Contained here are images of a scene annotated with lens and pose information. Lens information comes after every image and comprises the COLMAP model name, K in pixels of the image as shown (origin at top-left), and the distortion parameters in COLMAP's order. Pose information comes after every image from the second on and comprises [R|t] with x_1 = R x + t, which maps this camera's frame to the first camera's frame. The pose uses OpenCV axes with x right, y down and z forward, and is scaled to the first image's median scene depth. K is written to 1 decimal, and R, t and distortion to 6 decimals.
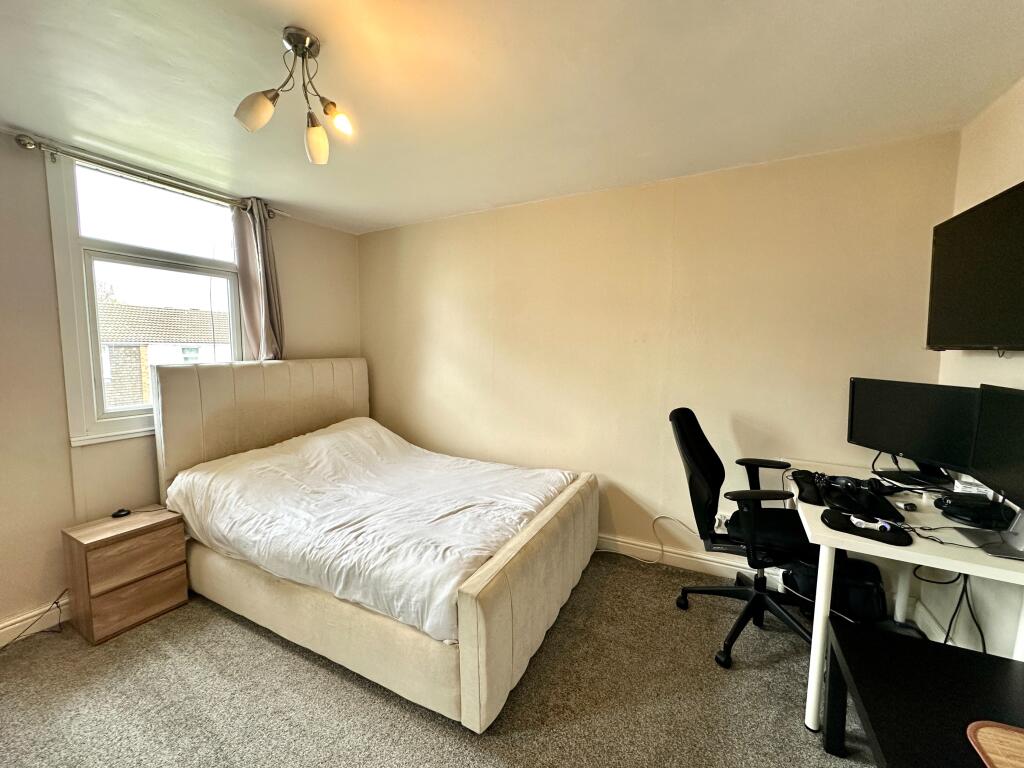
lens RADIAL K [[410.7, 0, 513.4], [0, 410.7, 383.1], [0, 0, 1]] dist [-0.000436, 0.000319]
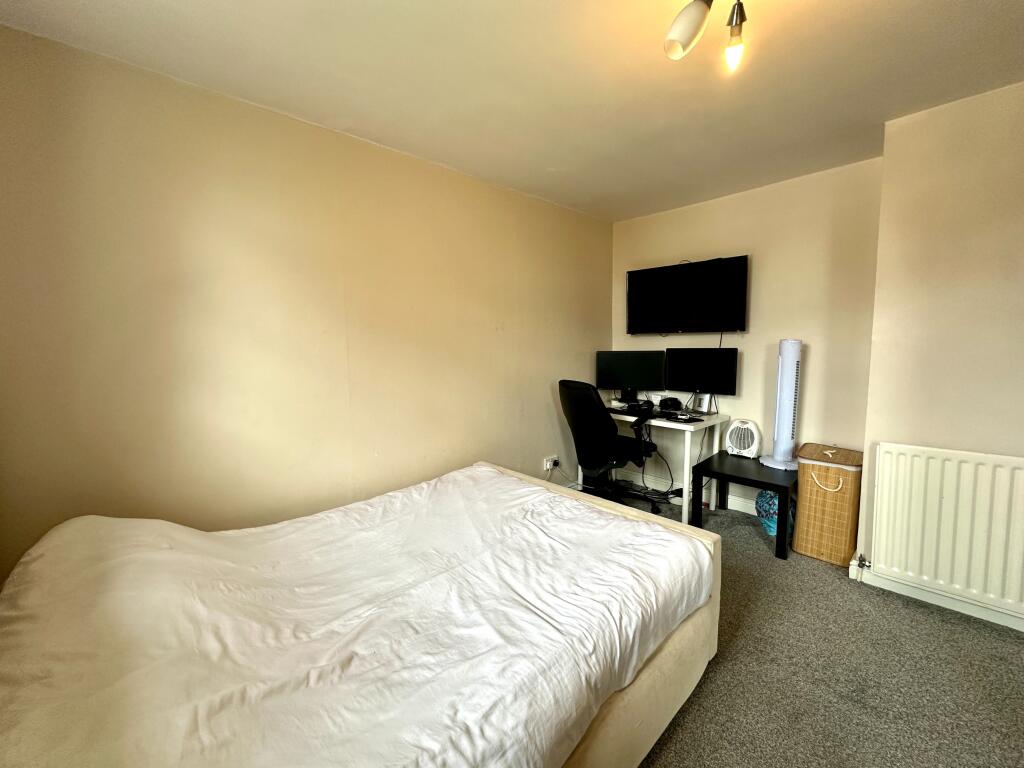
lens RADIAL K [[410.7, 0, 515.2], [0, 410.7, 380.5], [0, 0, 1]] dist [-0.000436, 0.000319]
pose [[0.324725, -0.099666, 0.940543, -0.845067], [0.099972, 0.992479, 0.070654, -0.043236], [-0.940510, 0.071085, 0.332246, 0.707965]]
